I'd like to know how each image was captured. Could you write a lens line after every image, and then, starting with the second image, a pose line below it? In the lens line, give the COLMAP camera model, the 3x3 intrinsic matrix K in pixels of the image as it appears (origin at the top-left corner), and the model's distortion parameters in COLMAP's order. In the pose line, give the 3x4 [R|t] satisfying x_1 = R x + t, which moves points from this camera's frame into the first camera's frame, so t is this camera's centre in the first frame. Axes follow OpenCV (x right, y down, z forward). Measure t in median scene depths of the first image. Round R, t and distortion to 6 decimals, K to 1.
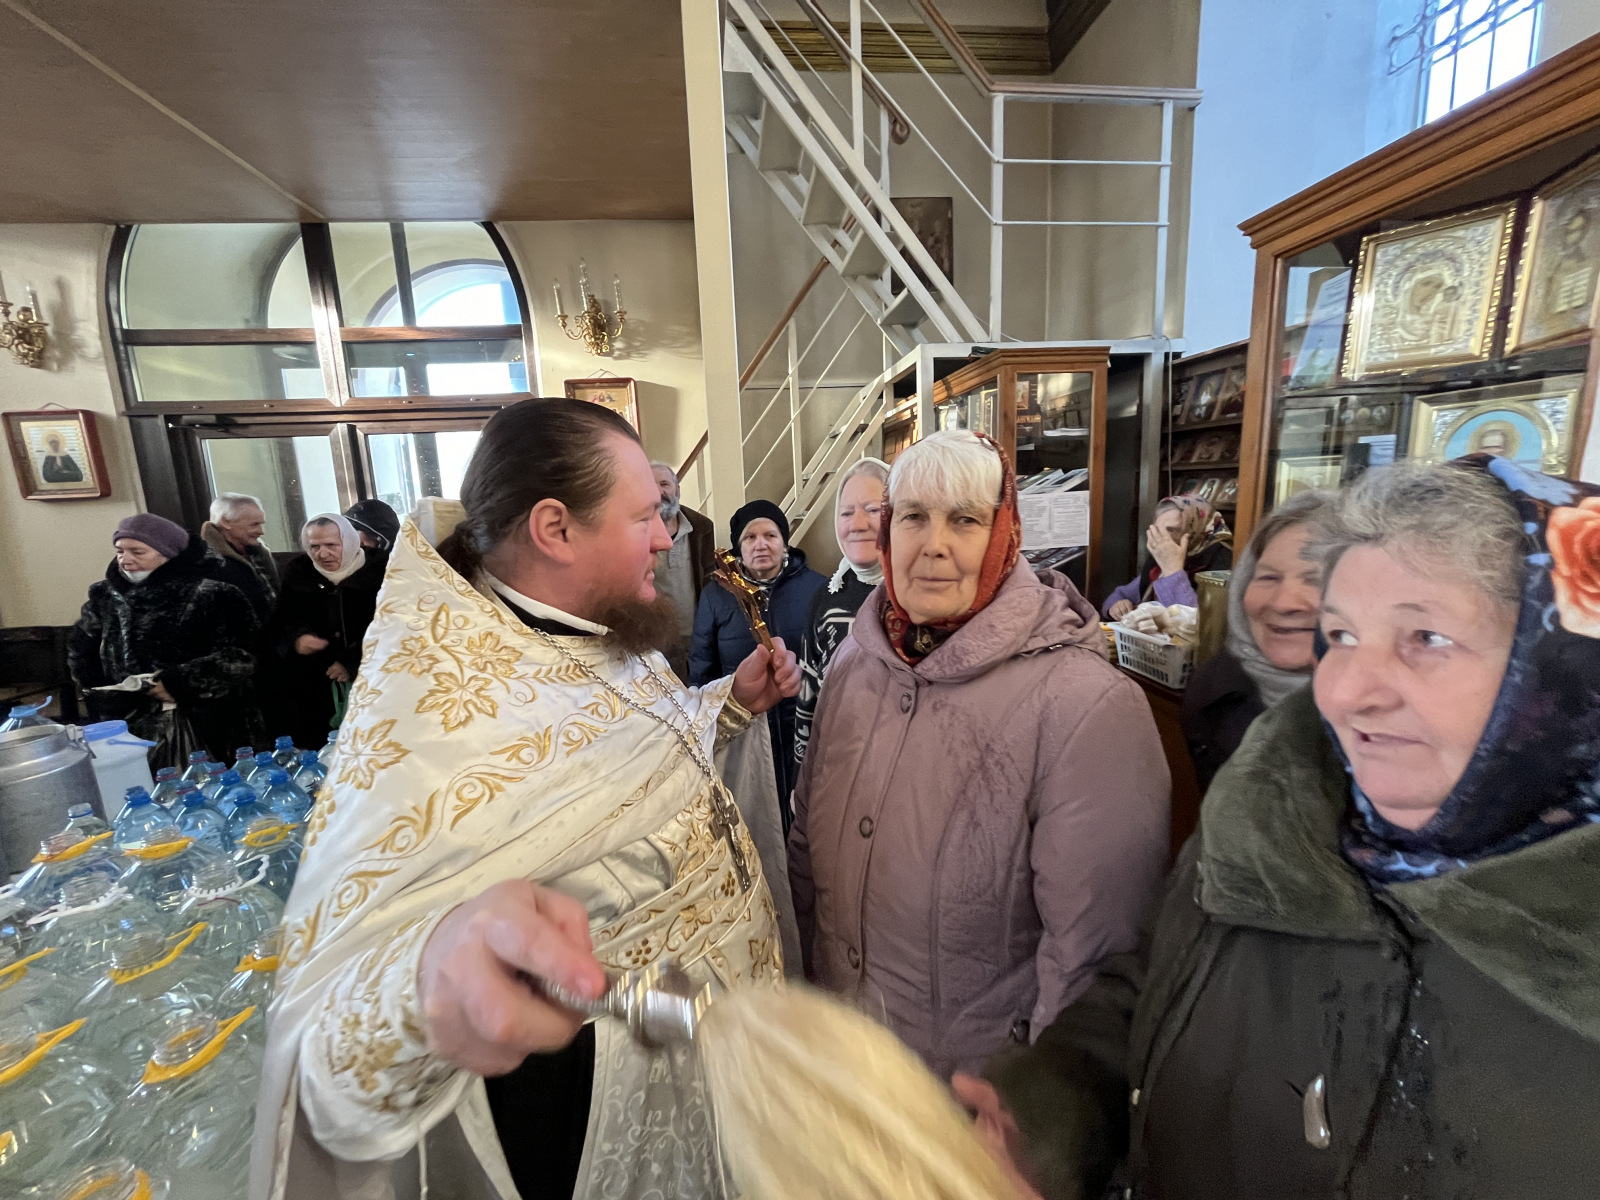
lens RADIAL K [[648.2, 0, 793.0], [0, 648.2, 601.5], [0, 0, 1]] dist [-0.010773, -0.000230]
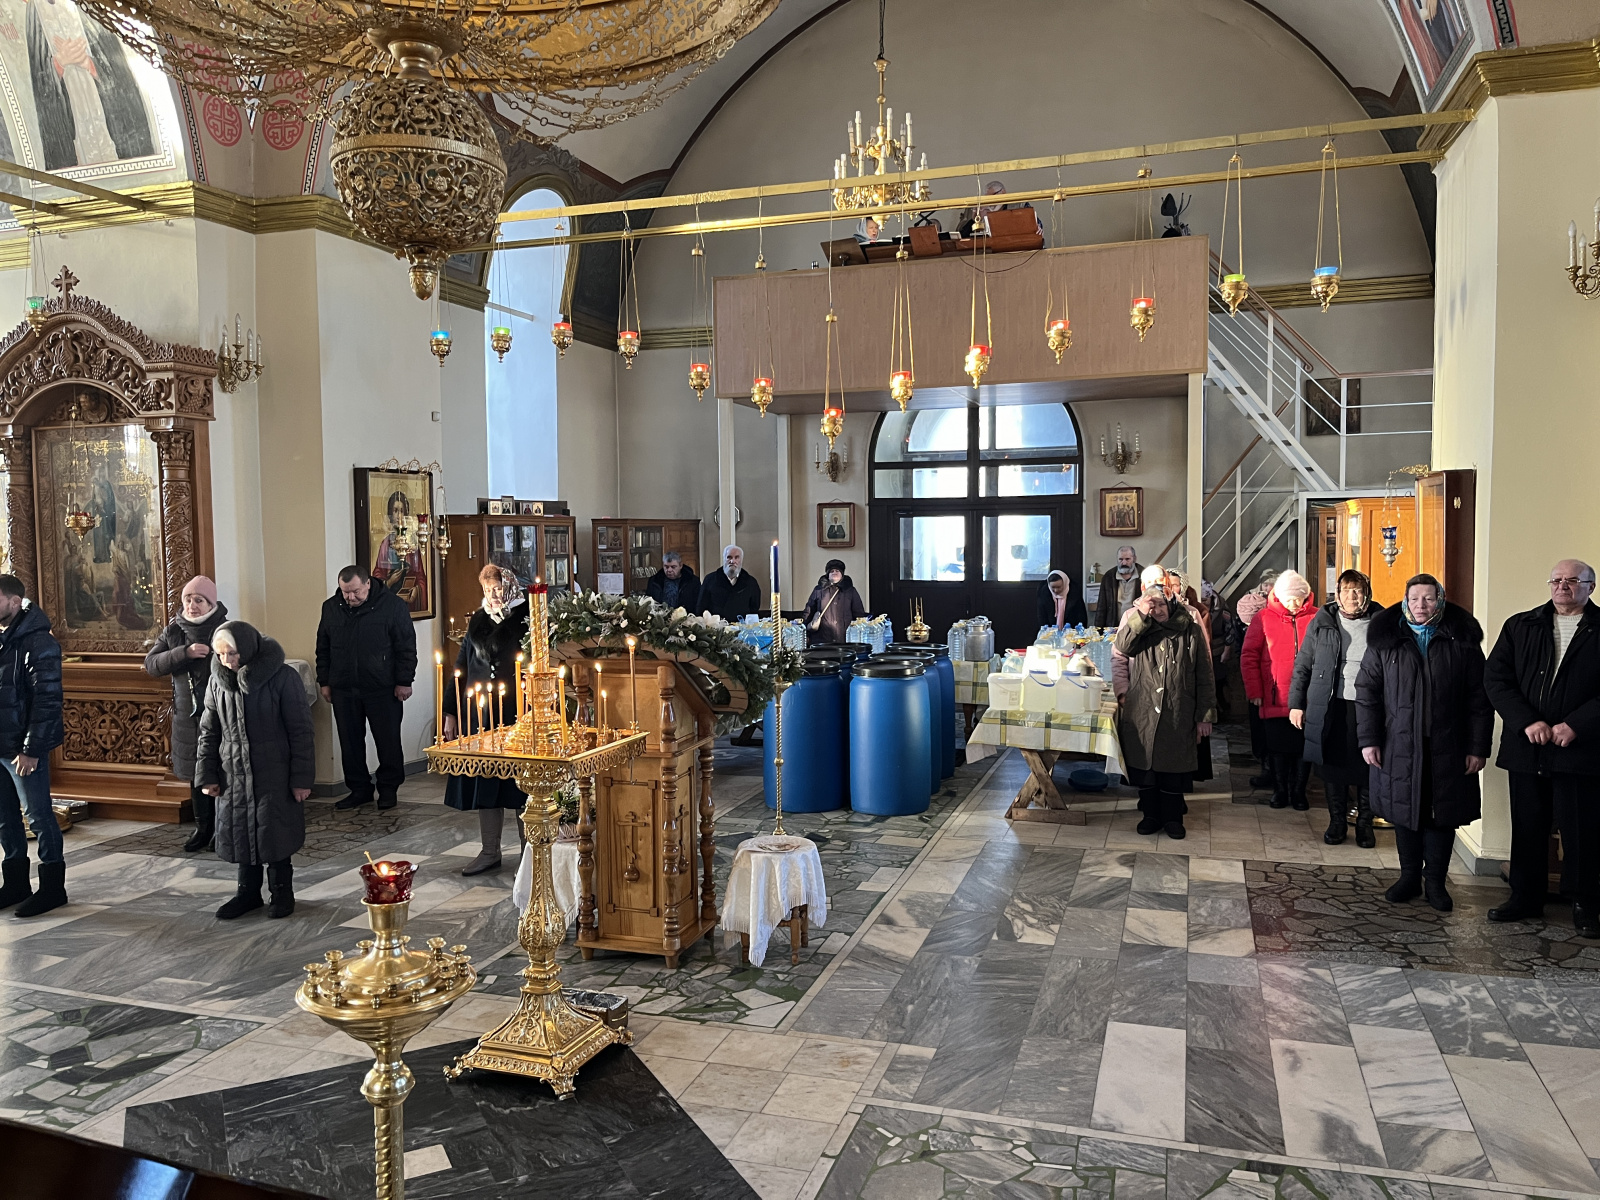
lens RADIAL K [[1203.1, 0, 794.2], [0, 1203.1, 596.4], [0, 0, 1]] dist [0.074734, -0.111551]
pose [[0.912106, 0.053794, -0.406410, 0.278391], [-0.093289, 0.992580, -0.077989, 0.328419], [0.399199, 0.109048, 0.910356, -2.713573]]
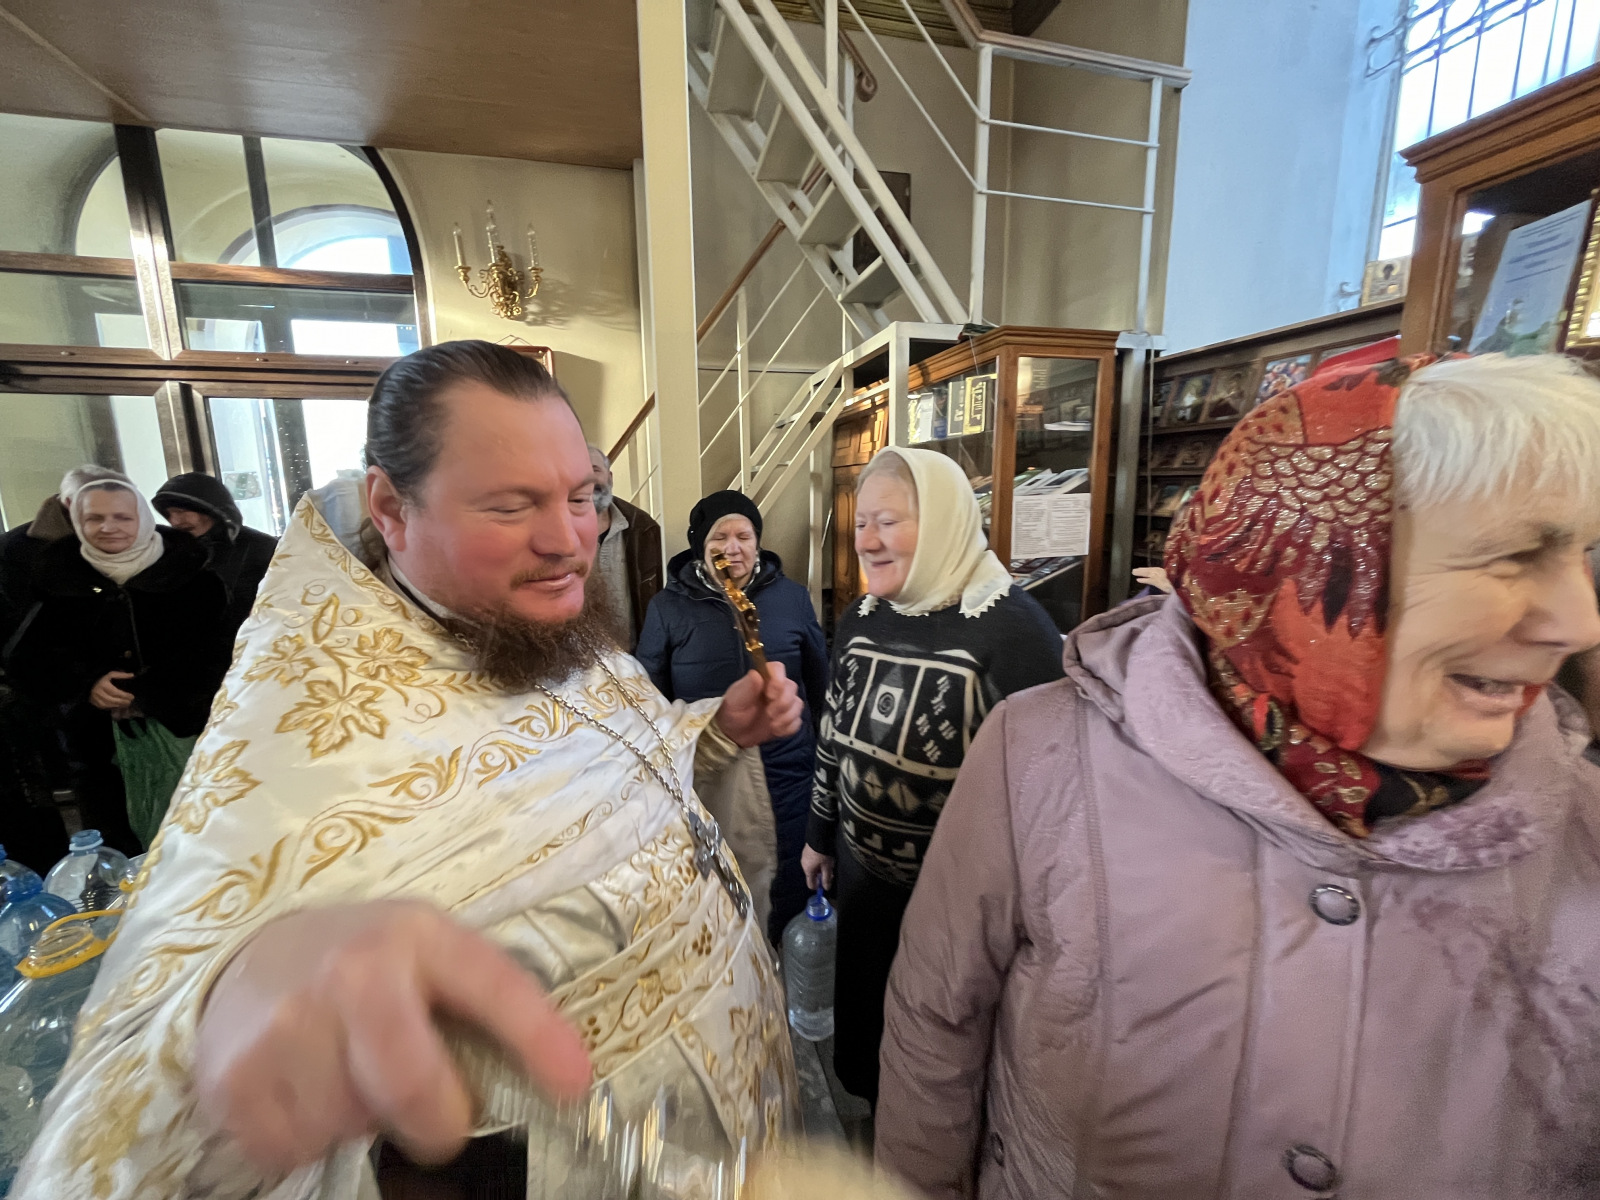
lens RADIAL K [[641.2, 0, 795.0], [0, 641.2, 604.8], [0, 0, 1]] dist [-0.010917, -0.000361]
pose [[0.990600, 0.009141, 0.136483, -0.046139], [-0.010114, 0.999928, 0.006438, -0.014612], [-0.136415, -0.007758, 0.990621, 0.133830]]
